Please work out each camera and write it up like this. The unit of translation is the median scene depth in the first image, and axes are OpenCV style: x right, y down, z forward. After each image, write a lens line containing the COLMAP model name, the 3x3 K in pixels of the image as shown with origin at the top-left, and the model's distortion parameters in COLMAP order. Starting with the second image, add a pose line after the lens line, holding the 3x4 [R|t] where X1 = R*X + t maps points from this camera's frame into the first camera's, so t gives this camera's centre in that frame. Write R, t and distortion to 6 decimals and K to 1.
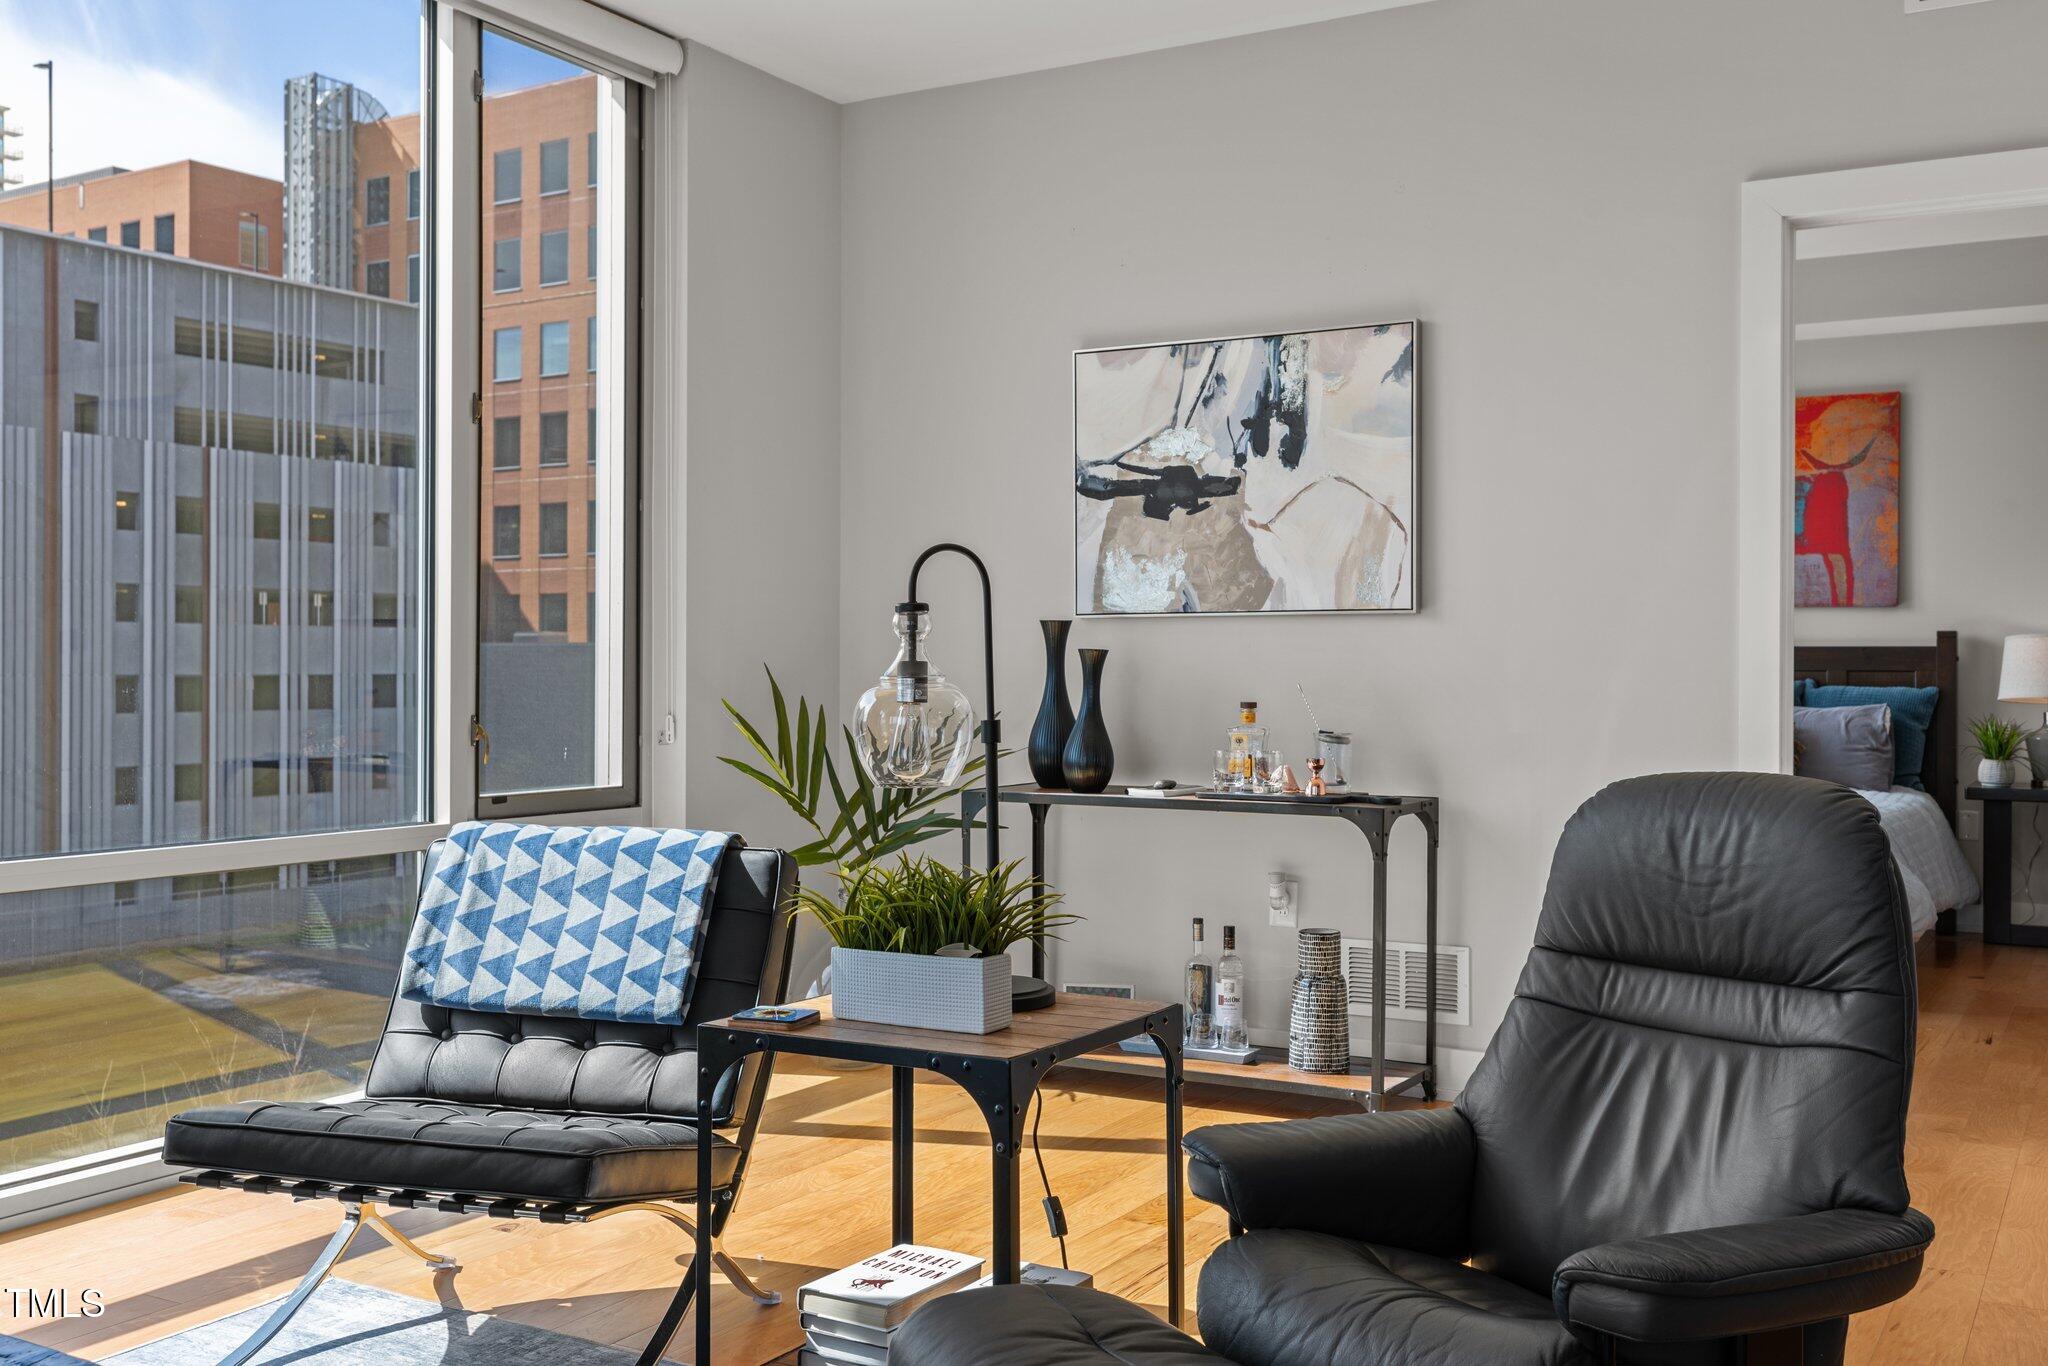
lens RADIAL K [[1945.9, 0, 1017.1], [0, 1945.9, 671.3], [0, 0, 1]] dist [0.004474, -0.001954]
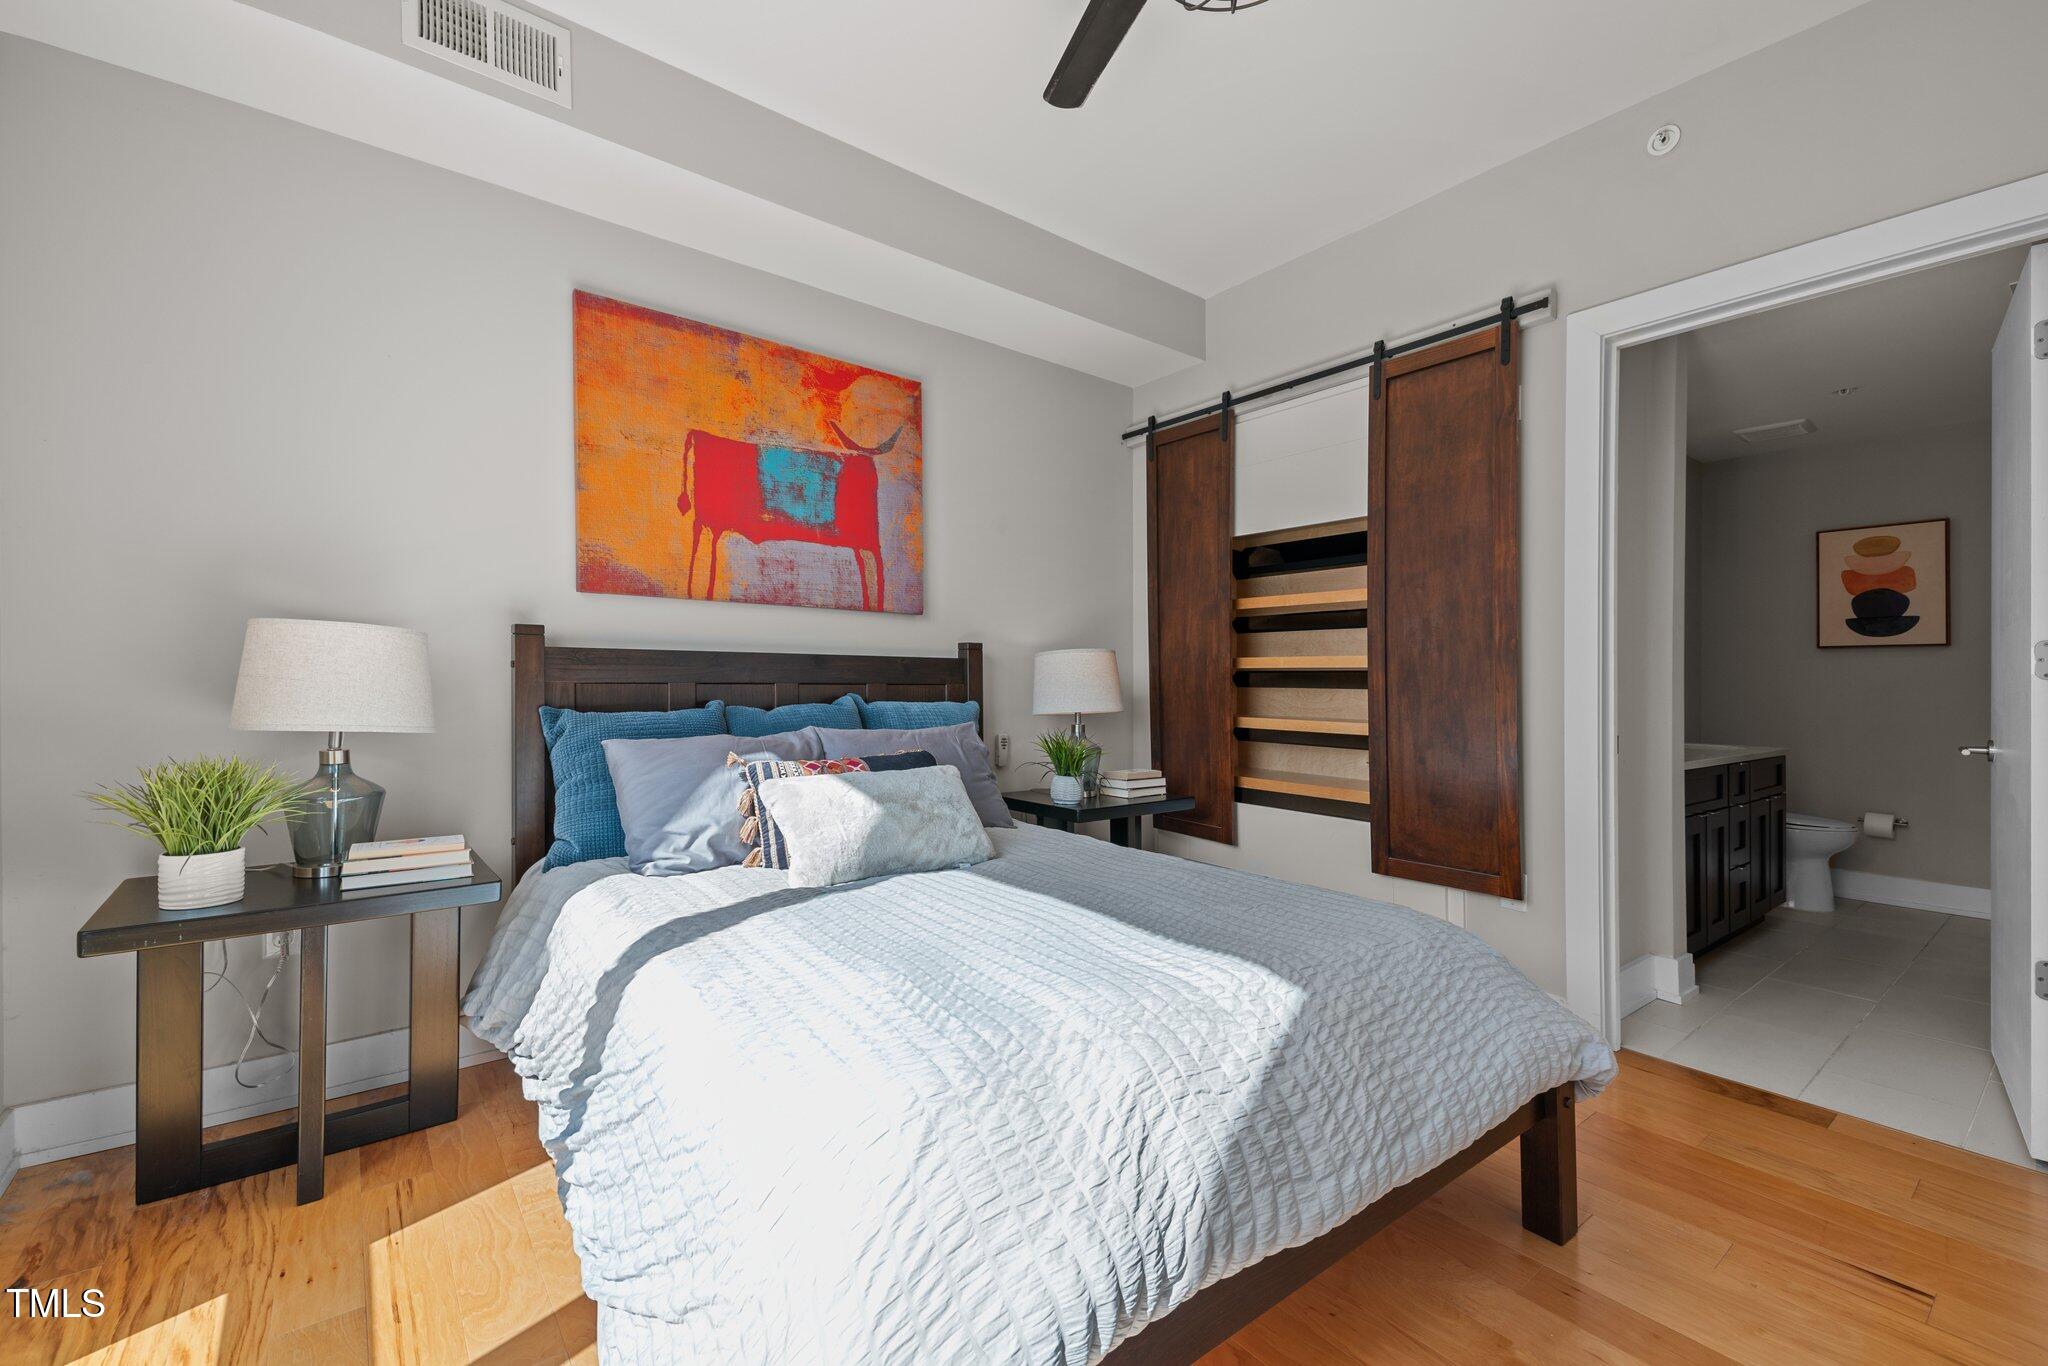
lens RADIAL K [[853.6, 0, 1020.6], [0, 853.6, 685.9], [0, 0, 1]] dist [0.001968, -0.000123]
pose [[0.356518, -0.006040, 0.934269, 0.088412], [-0.005097, 0.999952, 0.008409, -0.003263], [-0.934275, -0.007760, 0.356470, 0.800904]]
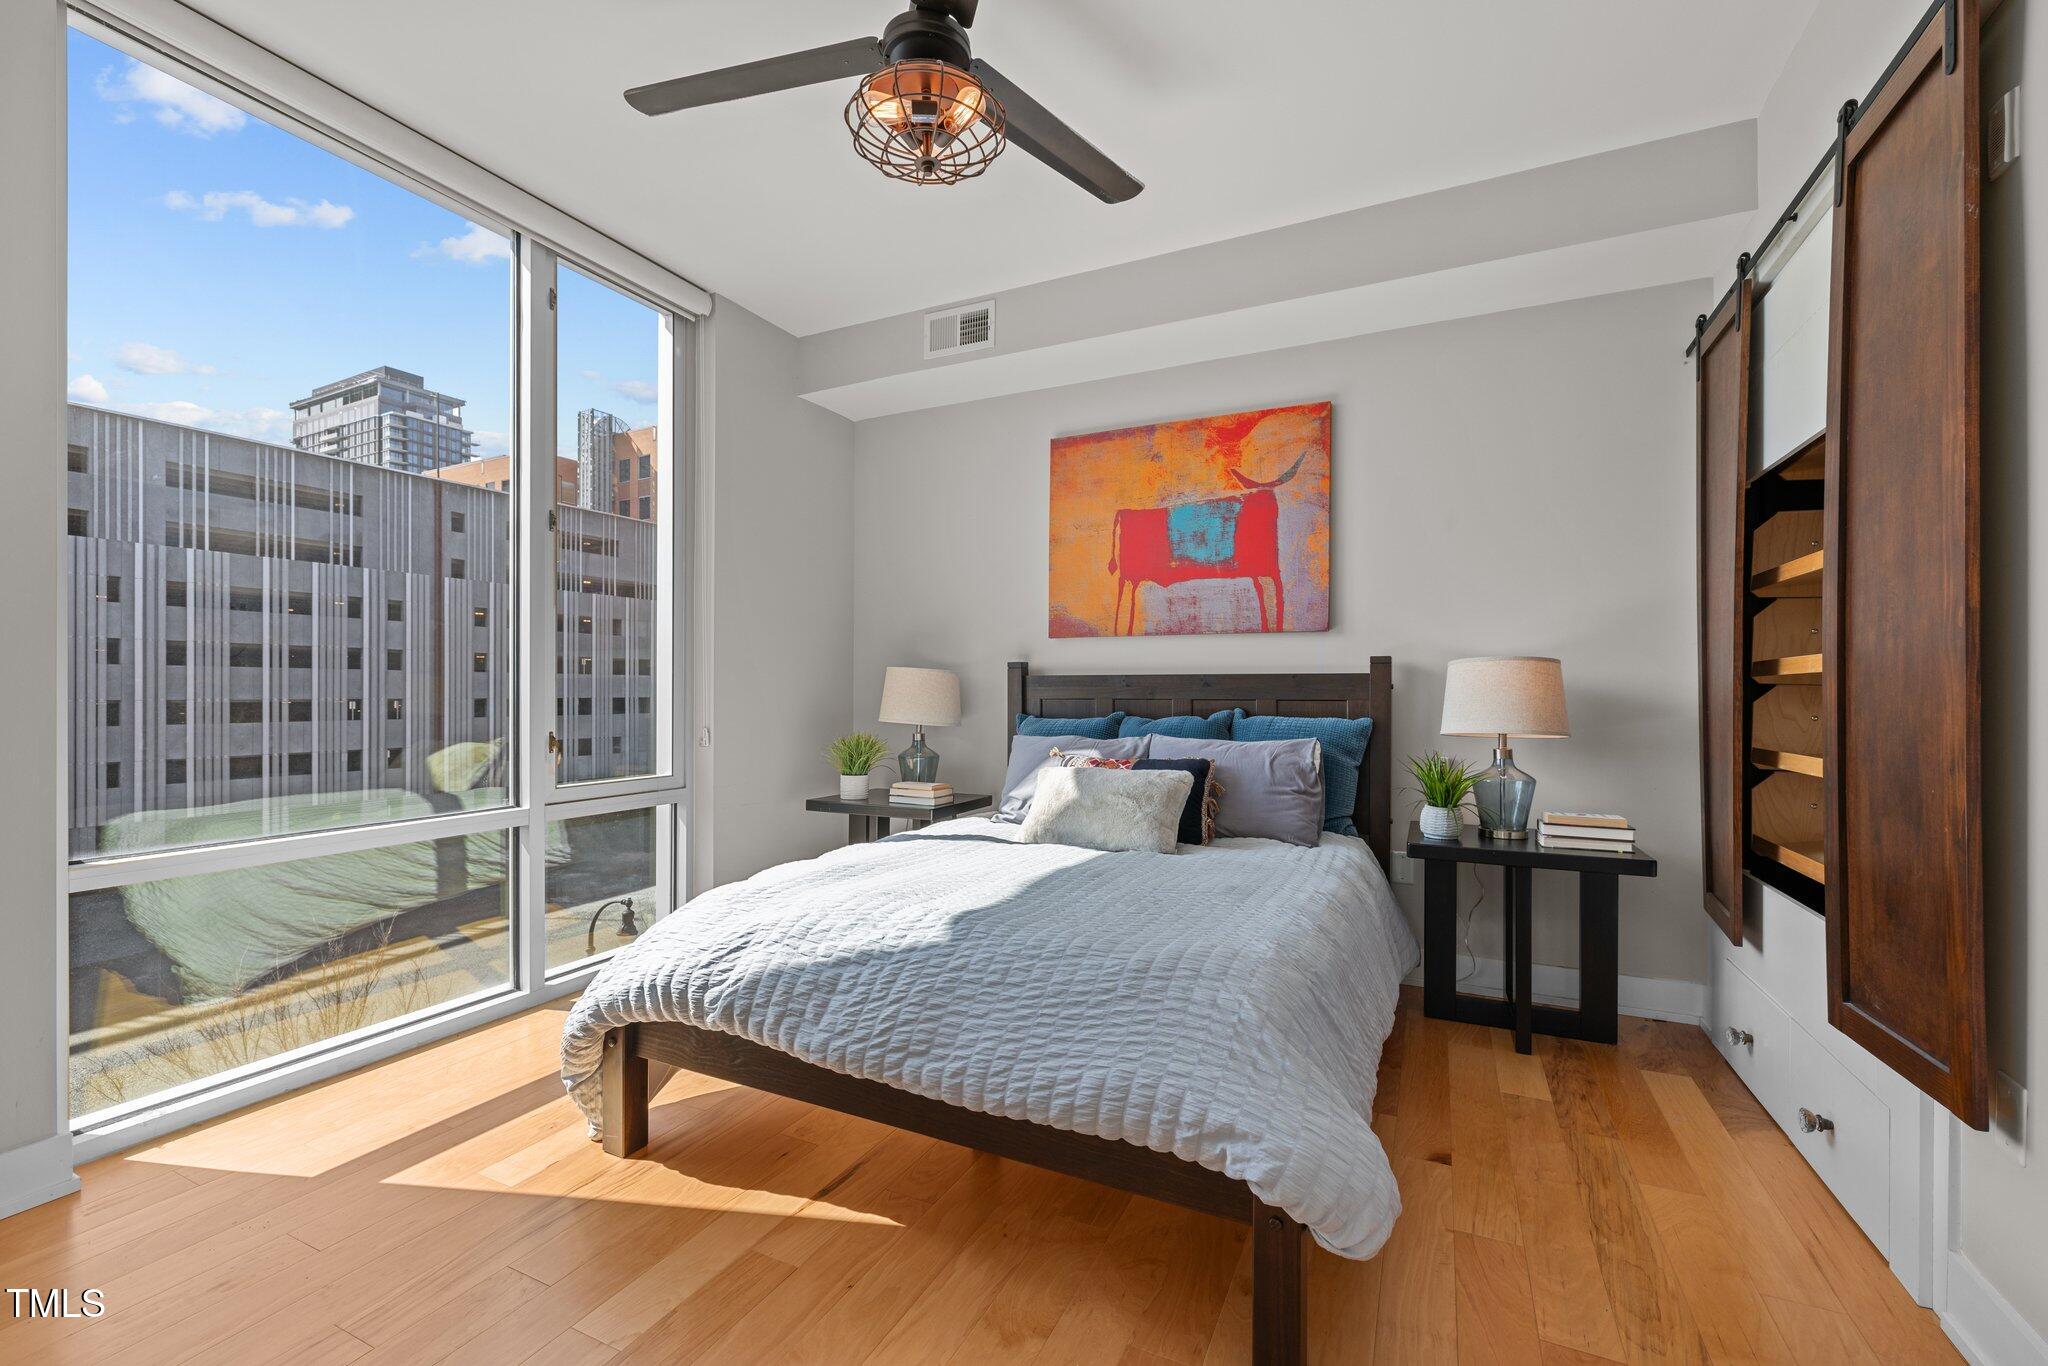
lens RADIAL K [[861.2, 0, 1022.6], [0, 861.2, 700.8], [0, 0, 1]] dist [0.001397, -0.000197]
pose [[0.996668, -0.002352, 0.081537, 0.268586], [0.001861, 0.999980, 0.006091, -0.002559], [-0.081549, -0.005919, 0.996652, 0.592179]]
